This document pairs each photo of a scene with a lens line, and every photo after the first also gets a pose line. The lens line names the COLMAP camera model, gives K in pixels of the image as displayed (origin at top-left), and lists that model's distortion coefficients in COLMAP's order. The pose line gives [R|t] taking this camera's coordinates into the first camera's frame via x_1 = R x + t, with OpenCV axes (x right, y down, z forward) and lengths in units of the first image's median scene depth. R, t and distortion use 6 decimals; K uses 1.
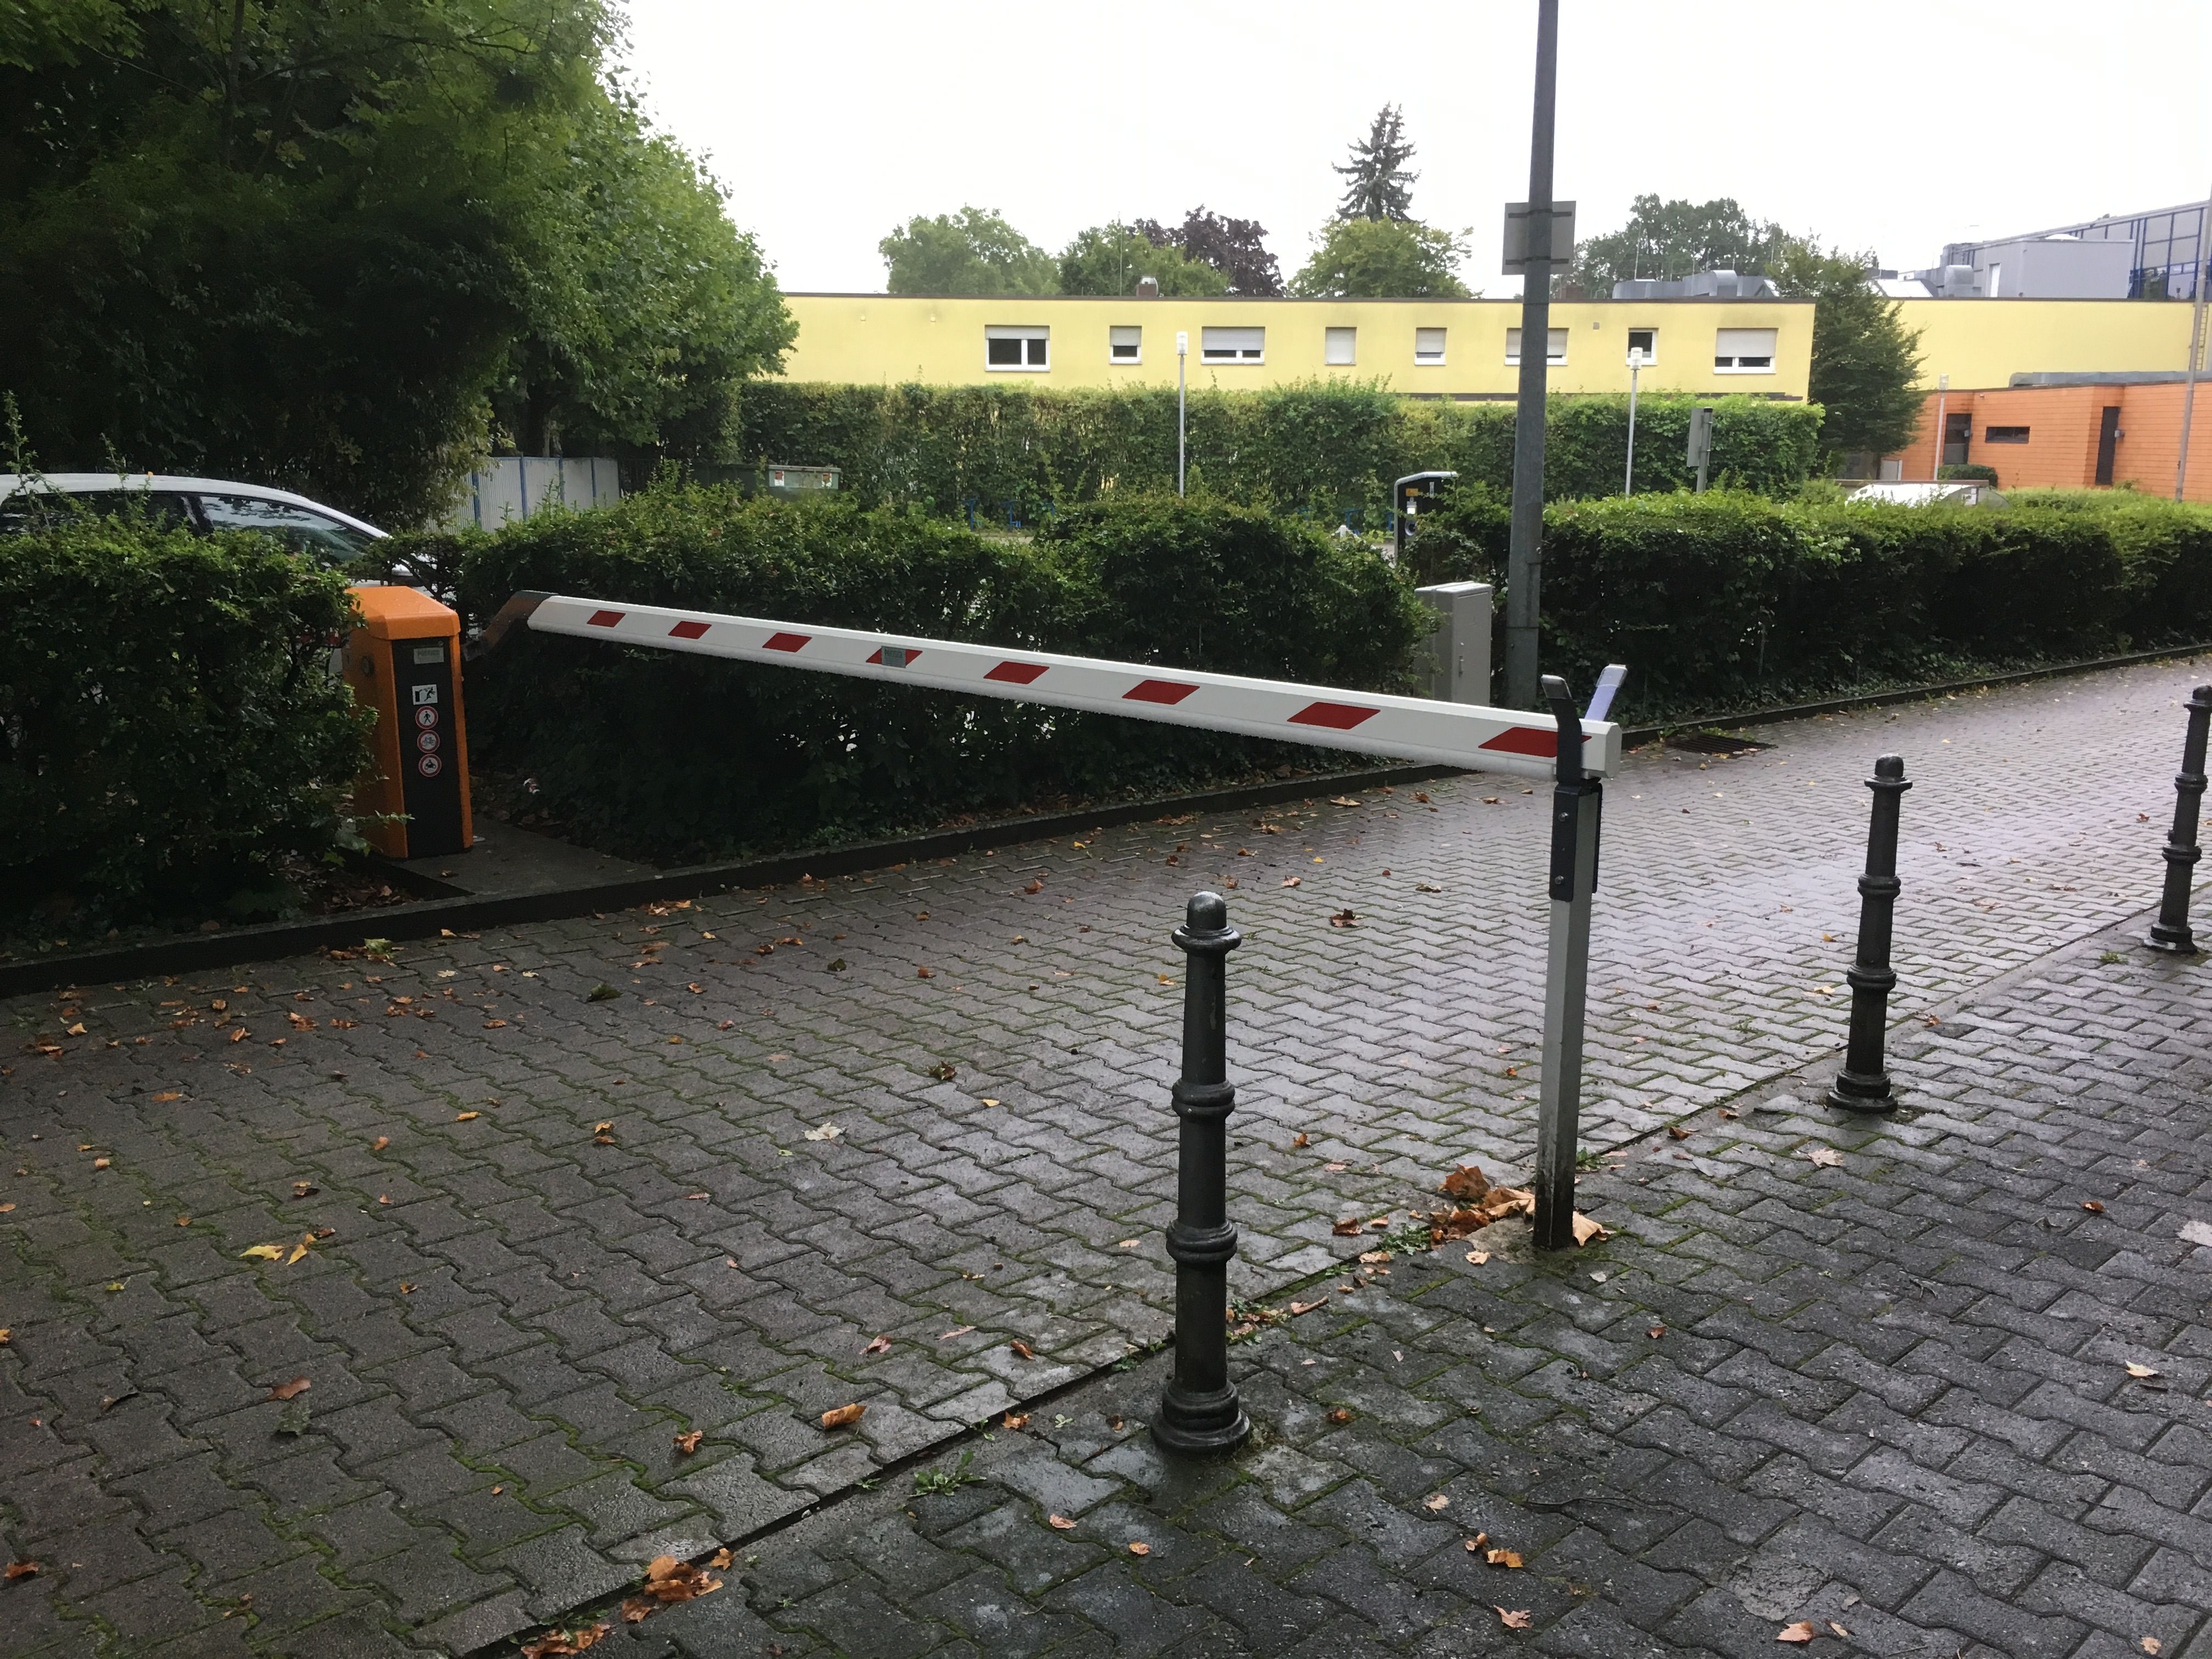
lens RADIAL K [[1875.8, 0, 1106.0], [0, 1875.8, 829.5], [0, 0, 1]] dist [0.092724, -0.154318]
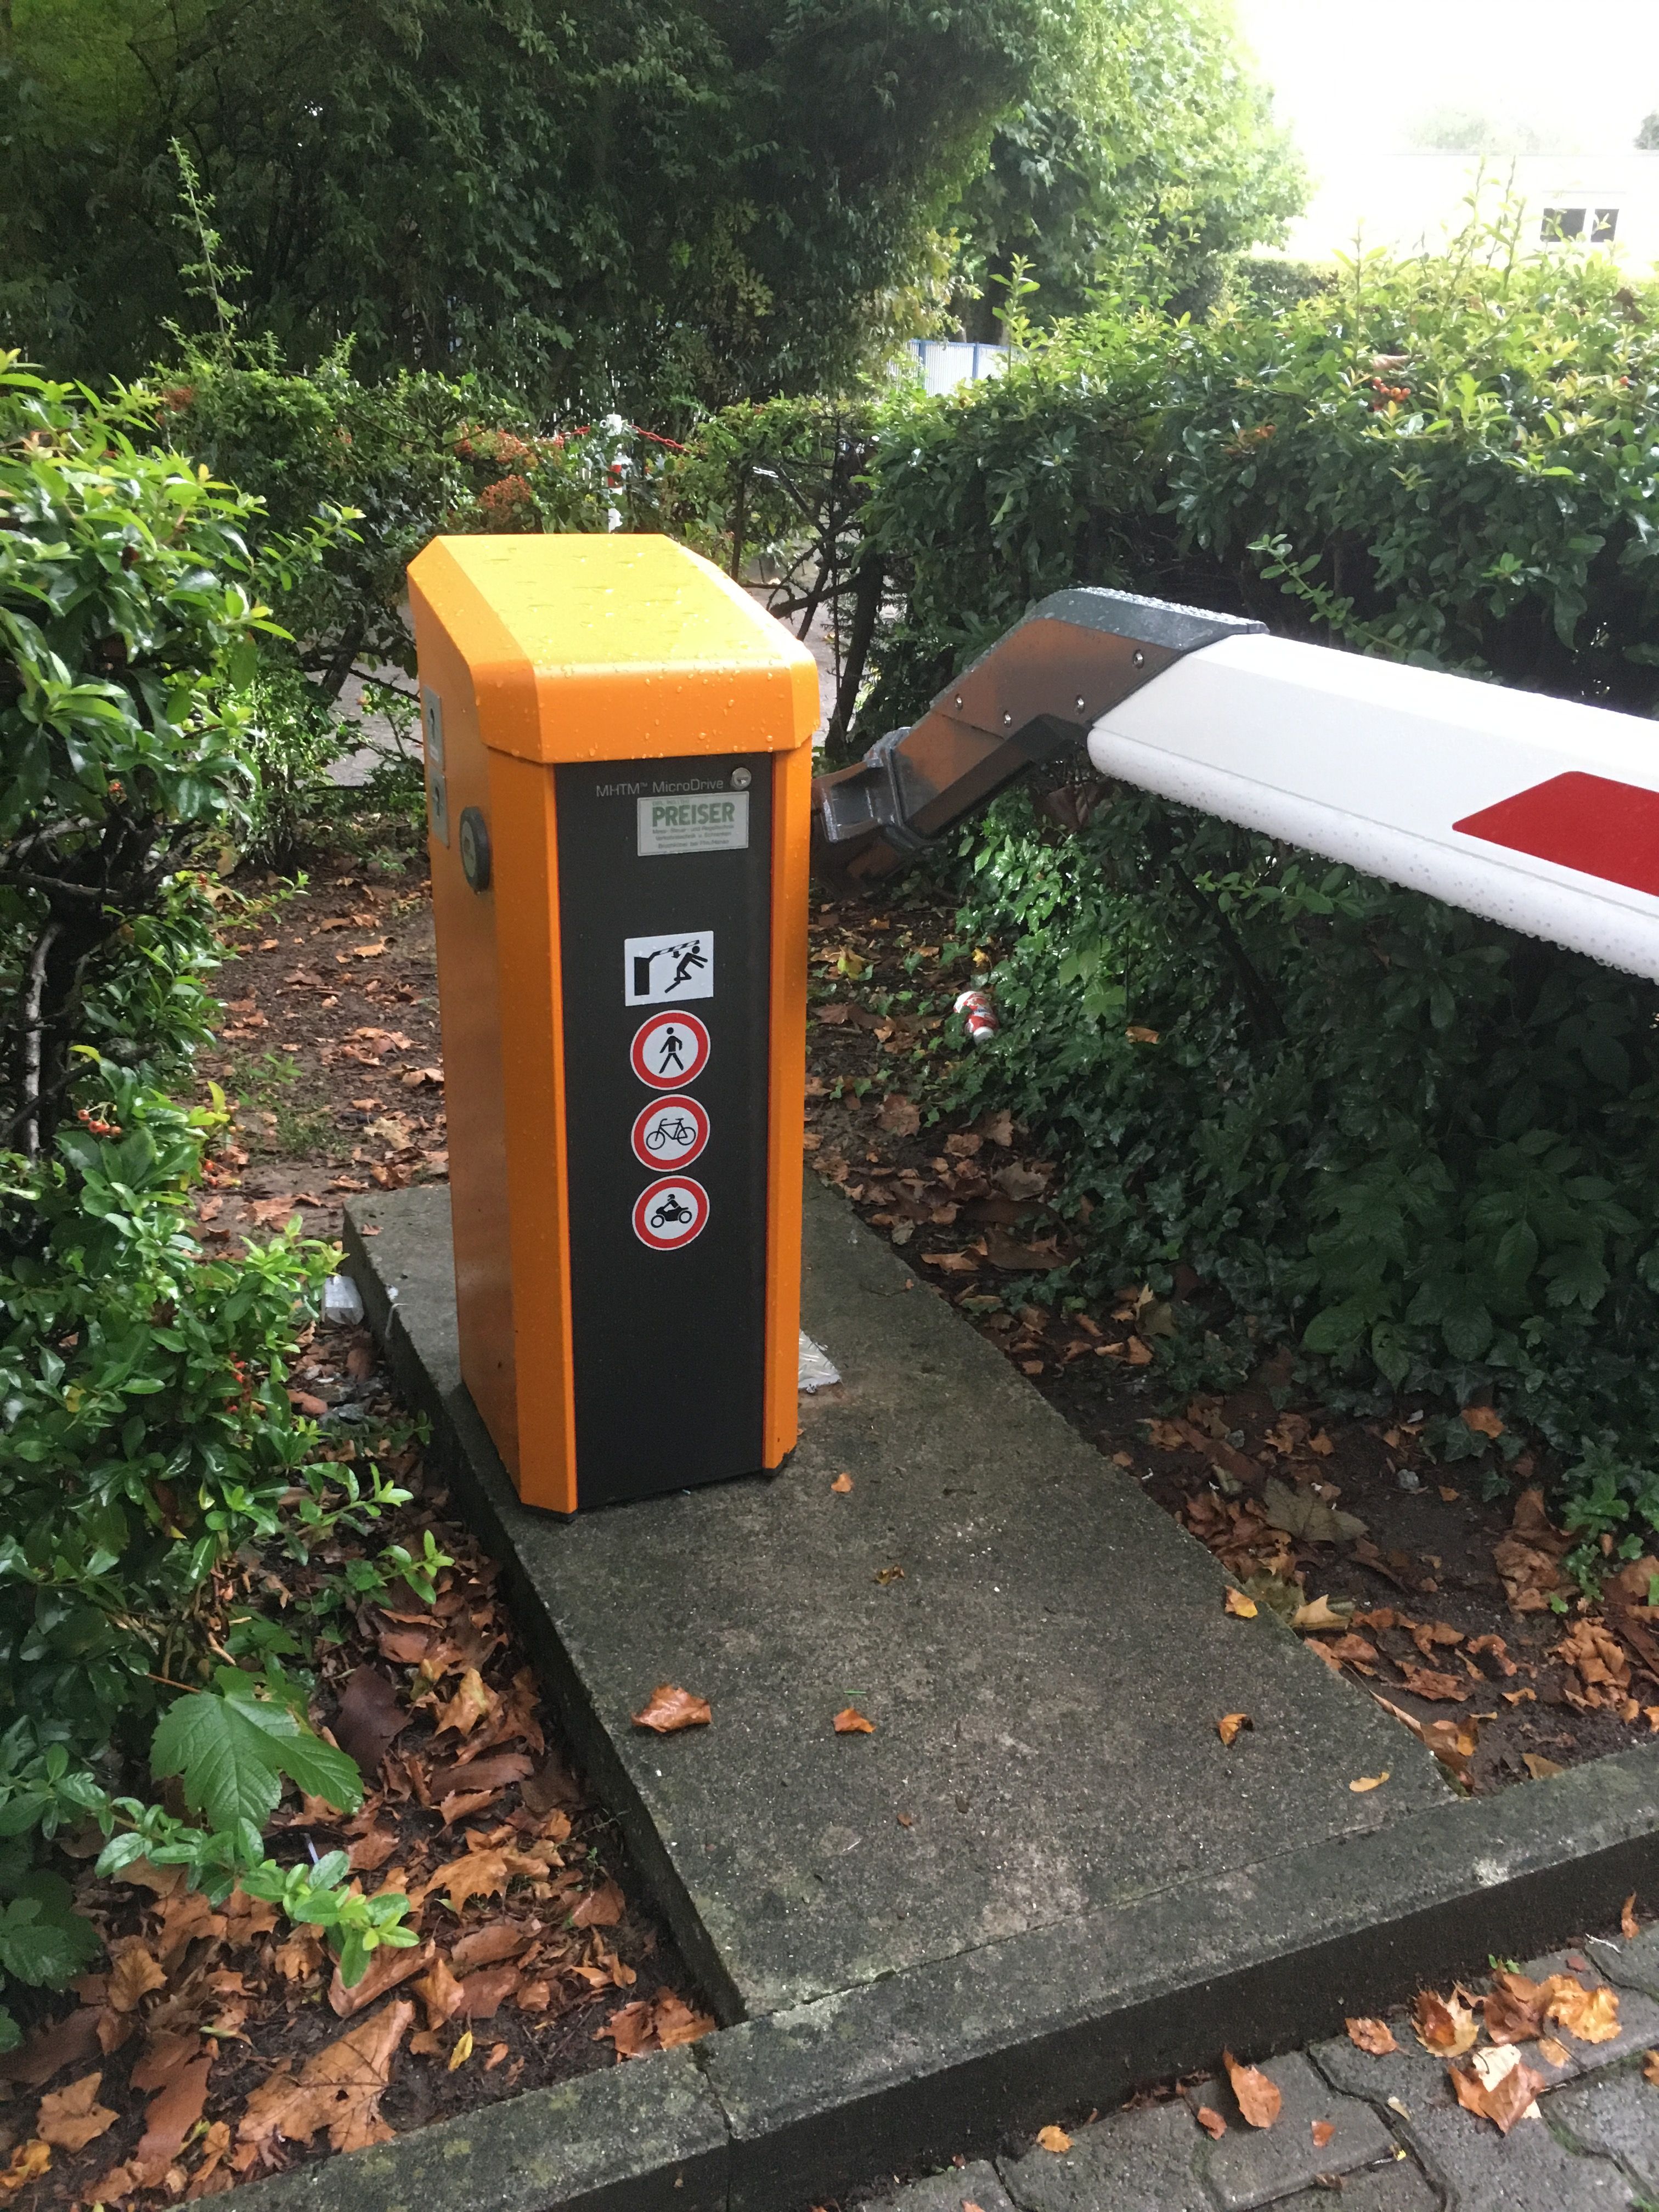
lens RADIAL K [[1875.8, 0, 829.5], [0, 1875.8, 1106.0], [0, 0, 1]] dist [0.092724, -0.154318]
pose [[0.935004, 0.152260, -0.320288, -0.241711], [-0.094074, 0.977275, 0.189955, -0.100385], [0.341932, -0.147478, 0.928080, 0.731012]]
